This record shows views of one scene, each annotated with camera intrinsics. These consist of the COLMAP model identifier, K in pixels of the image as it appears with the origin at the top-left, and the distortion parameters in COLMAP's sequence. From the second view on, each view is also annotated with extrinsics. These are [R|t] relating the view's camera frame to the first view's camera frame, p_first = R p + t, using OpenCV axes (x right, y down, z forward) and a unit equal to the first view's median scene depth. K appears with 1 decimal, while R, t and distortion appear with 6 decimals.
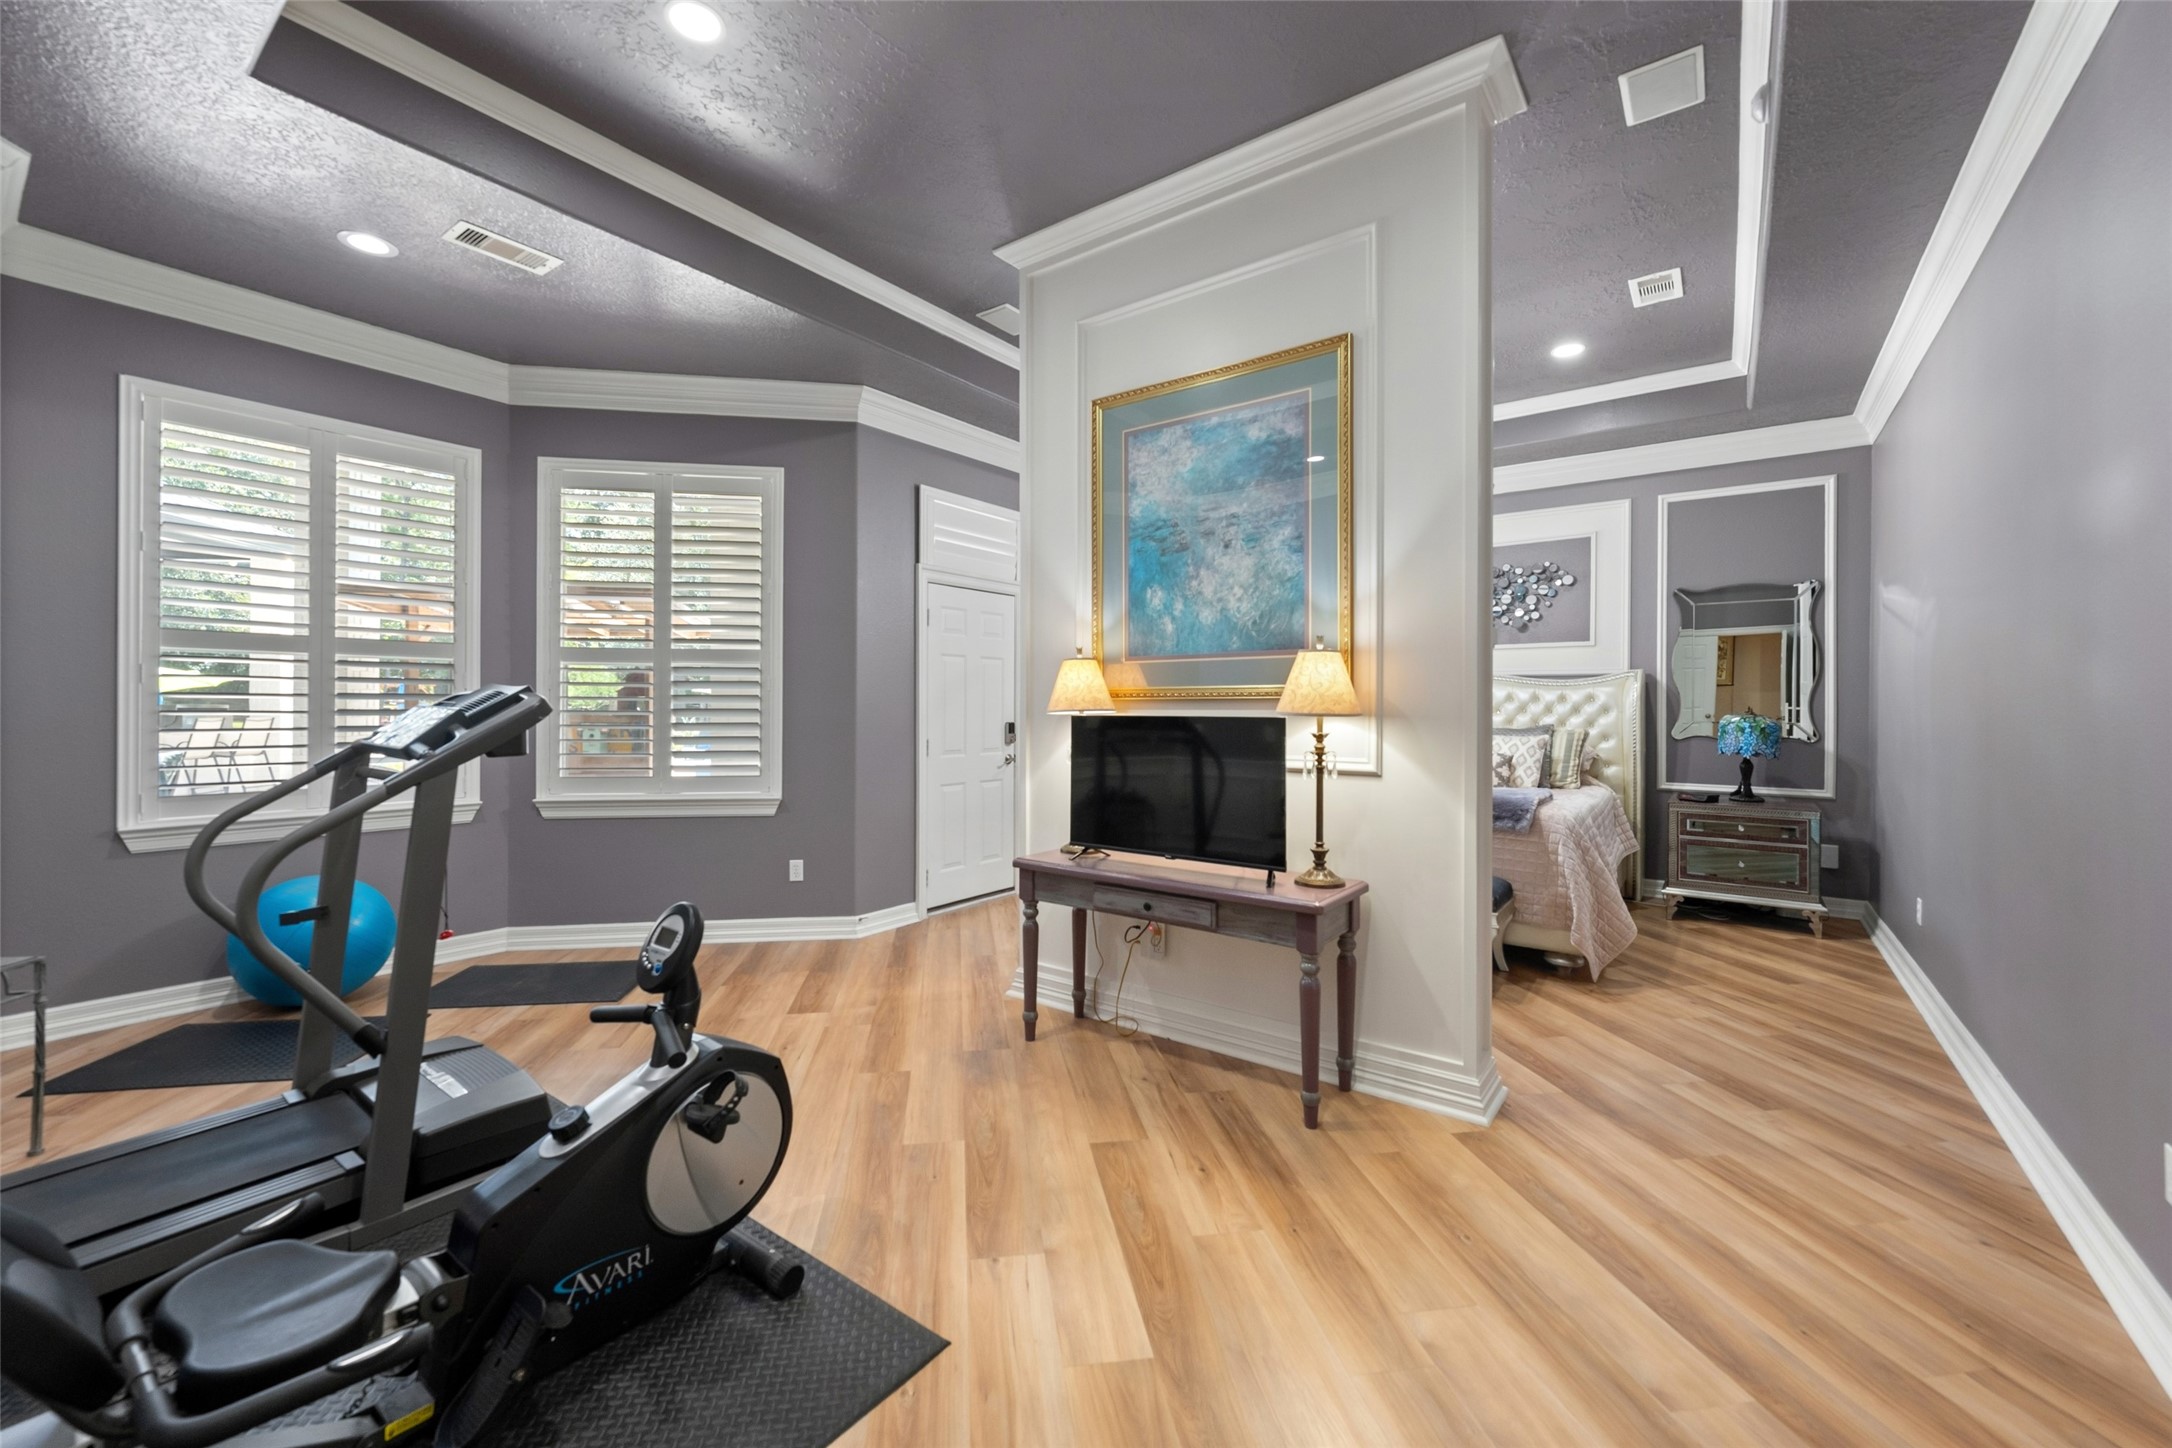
lens RADIAL K [[884.0, 0, 1079.2], [0, 884.0, 704.1], [0, 0, 1]] dist [-0.000025, -0.000707]
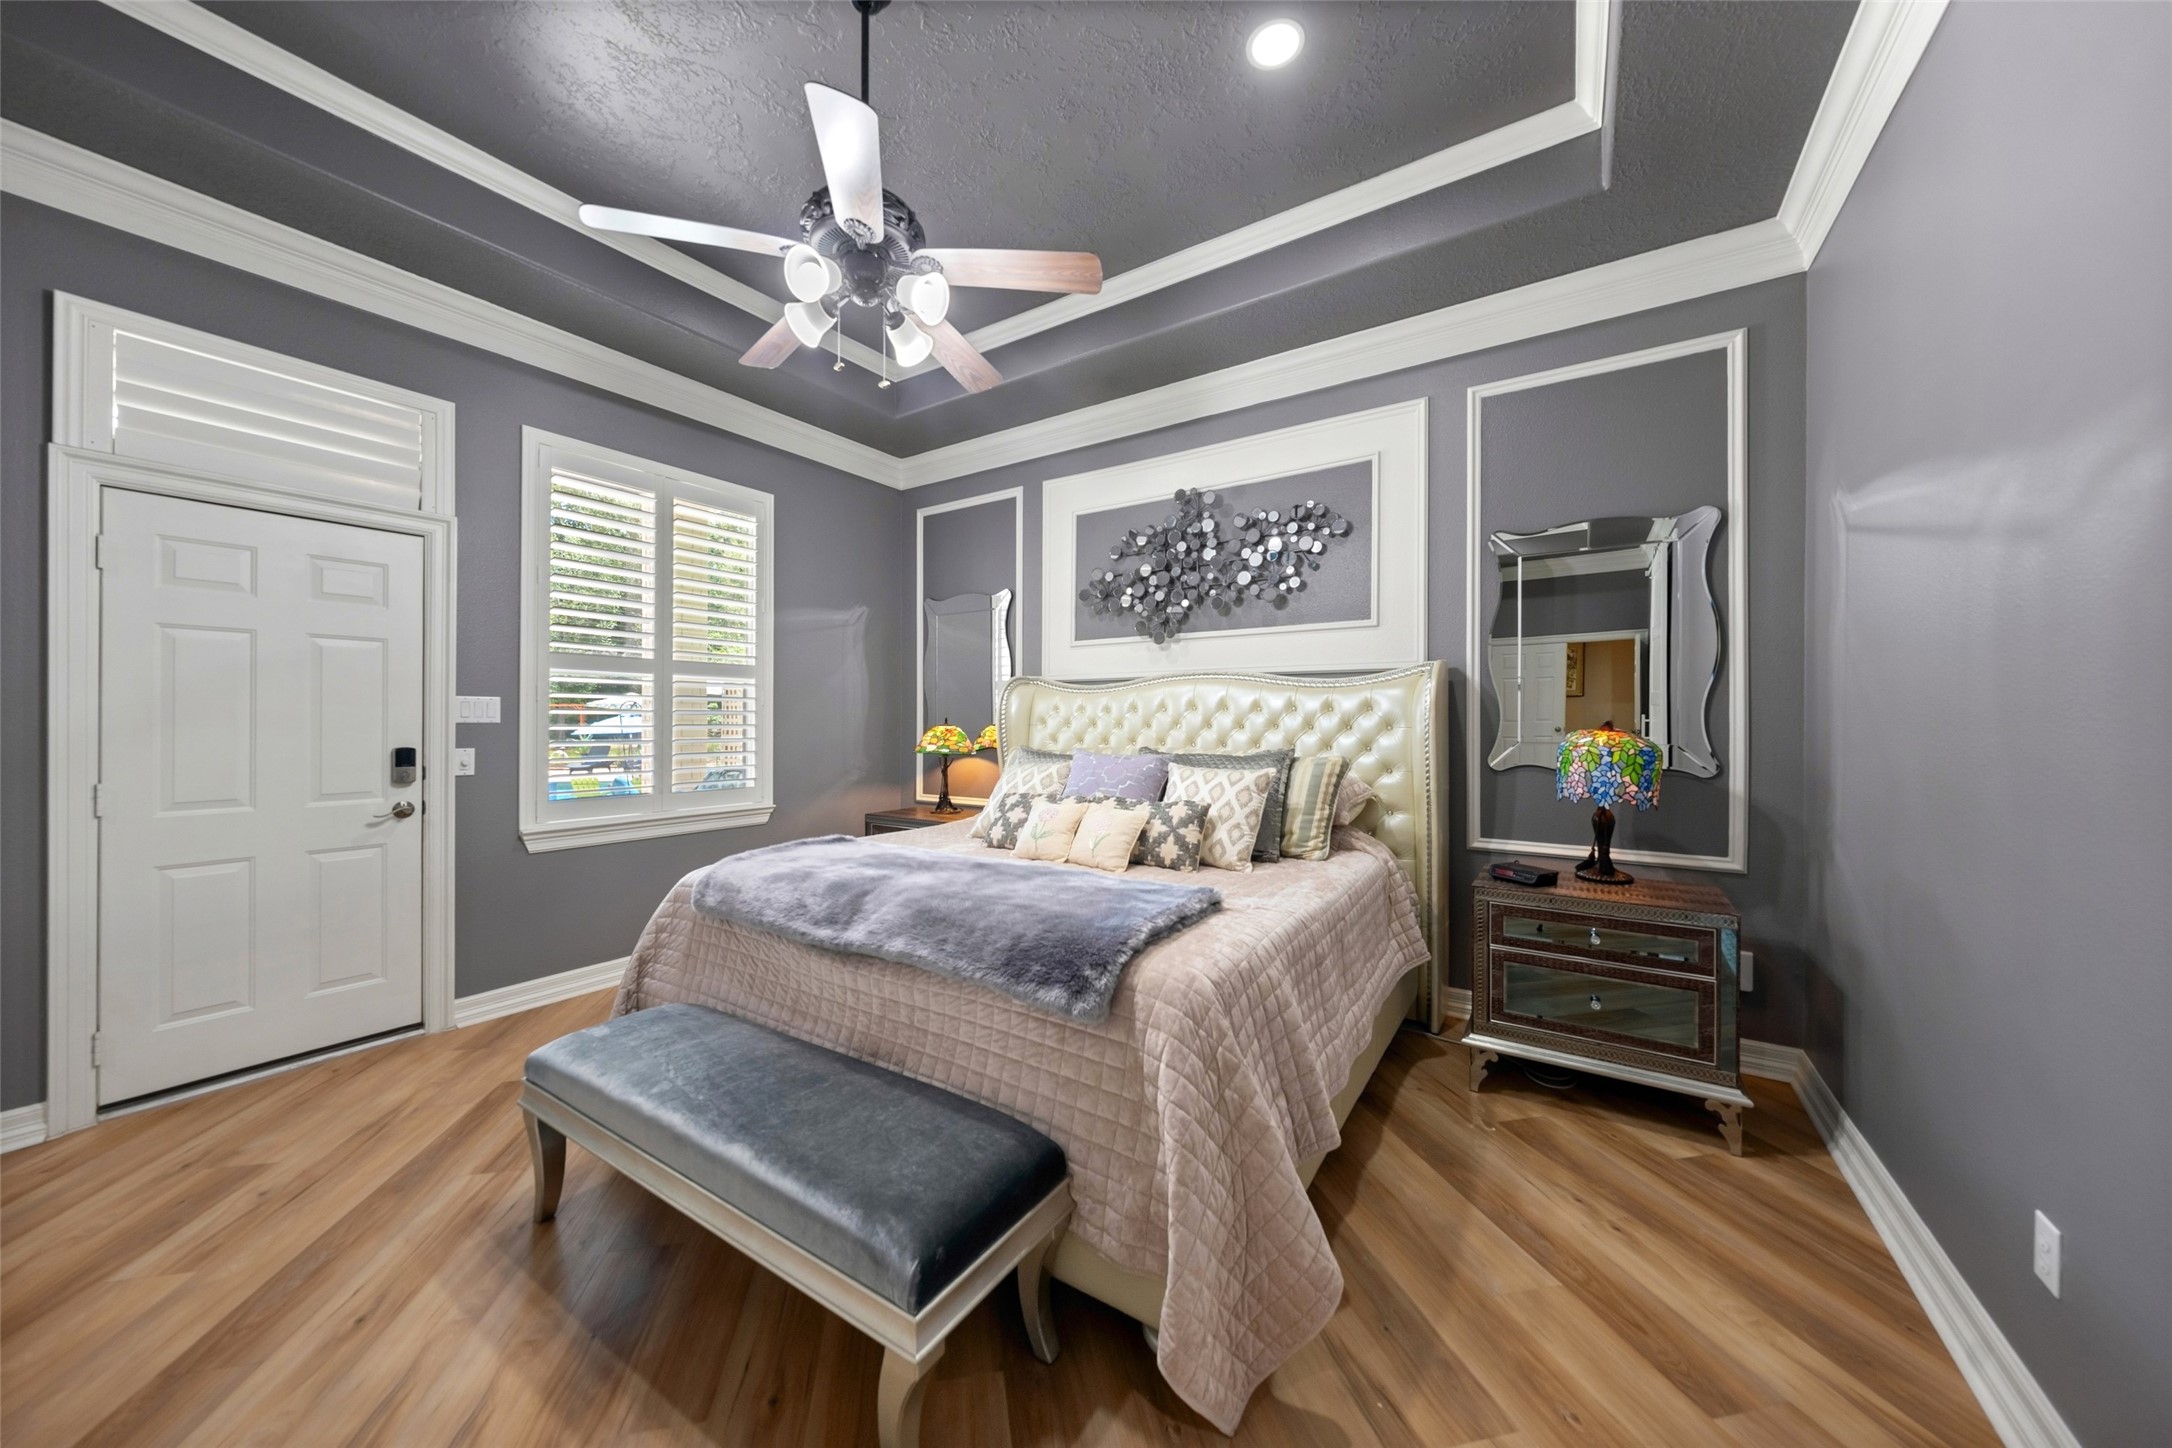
lens RADIAL K [[748.8, 0, 1090.0], [0, 748.8, 720.9], [0, 0, 1]] dist [-0.002519, -0.000145]
pose [[0.998587, -0.002586, 0.053087, 0.378689], [0.002664, 0.999995, -0.001410, 0.004526], [-0.053083, 0.001549, 0.998589, 0.508725]]
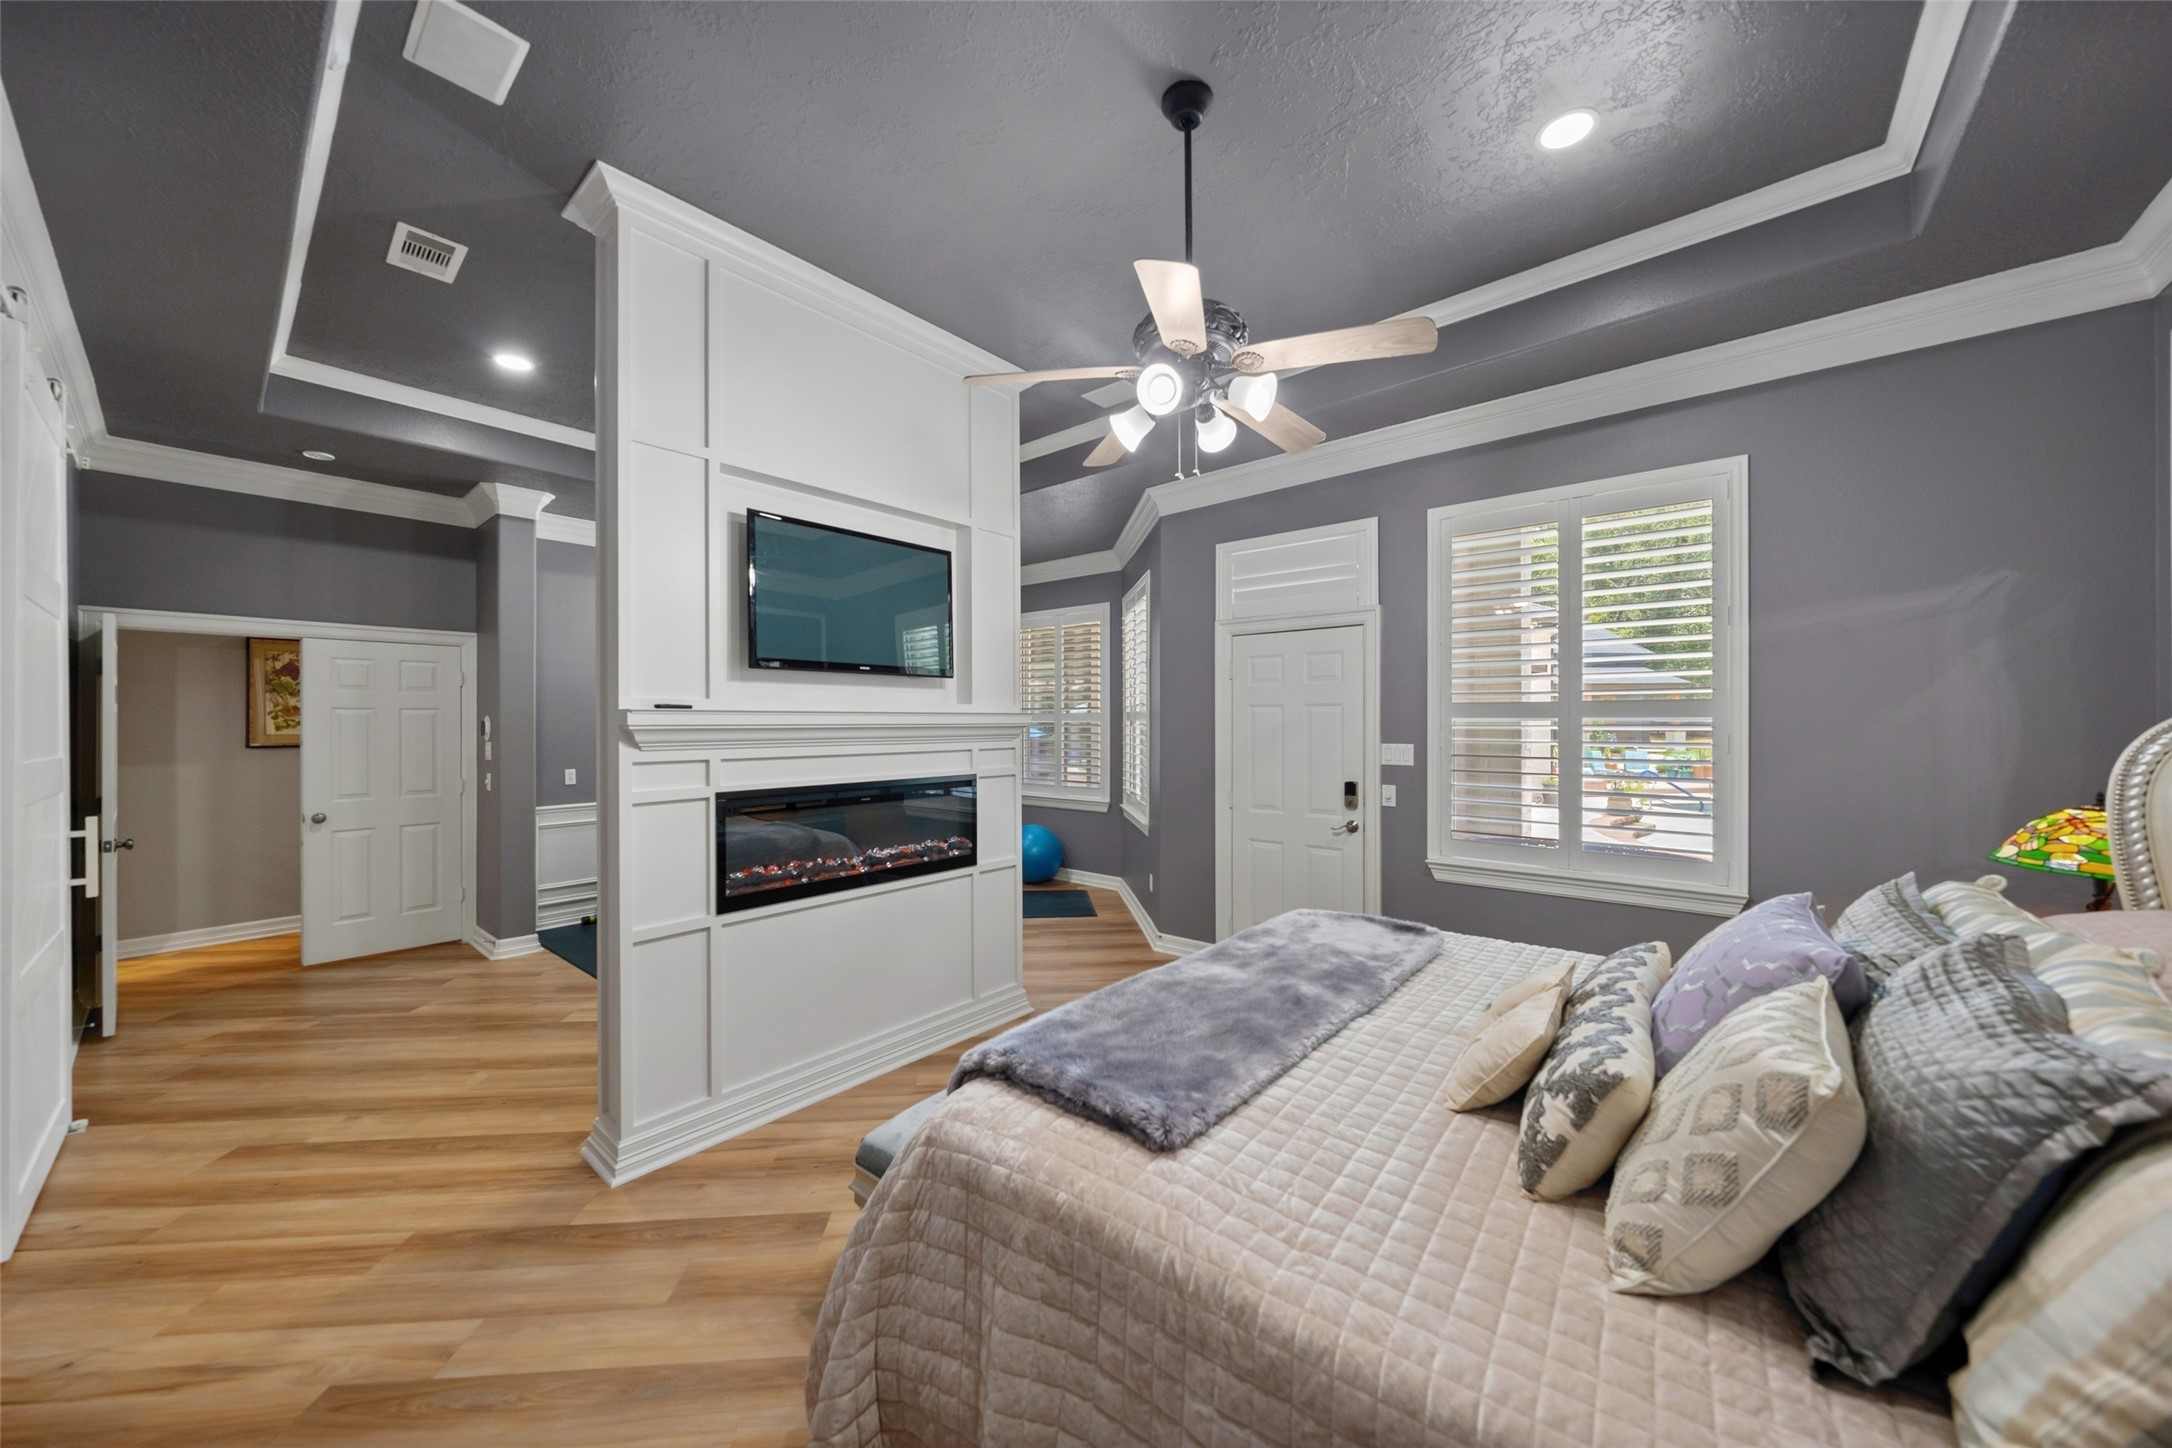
lens RADIAL K [[748.8, 0, 1044.1], [0, 748.8, 723.0], [0, 0, 1]] dist [-0.002519, -0.000145]
pose [[-0.093306, -0.002546, -0.995634, 0.679118], [-0.001362, 0.999996, -0.002430, -0.033763], [0.995637, 0.001129, -0.093309, 0.835905]]
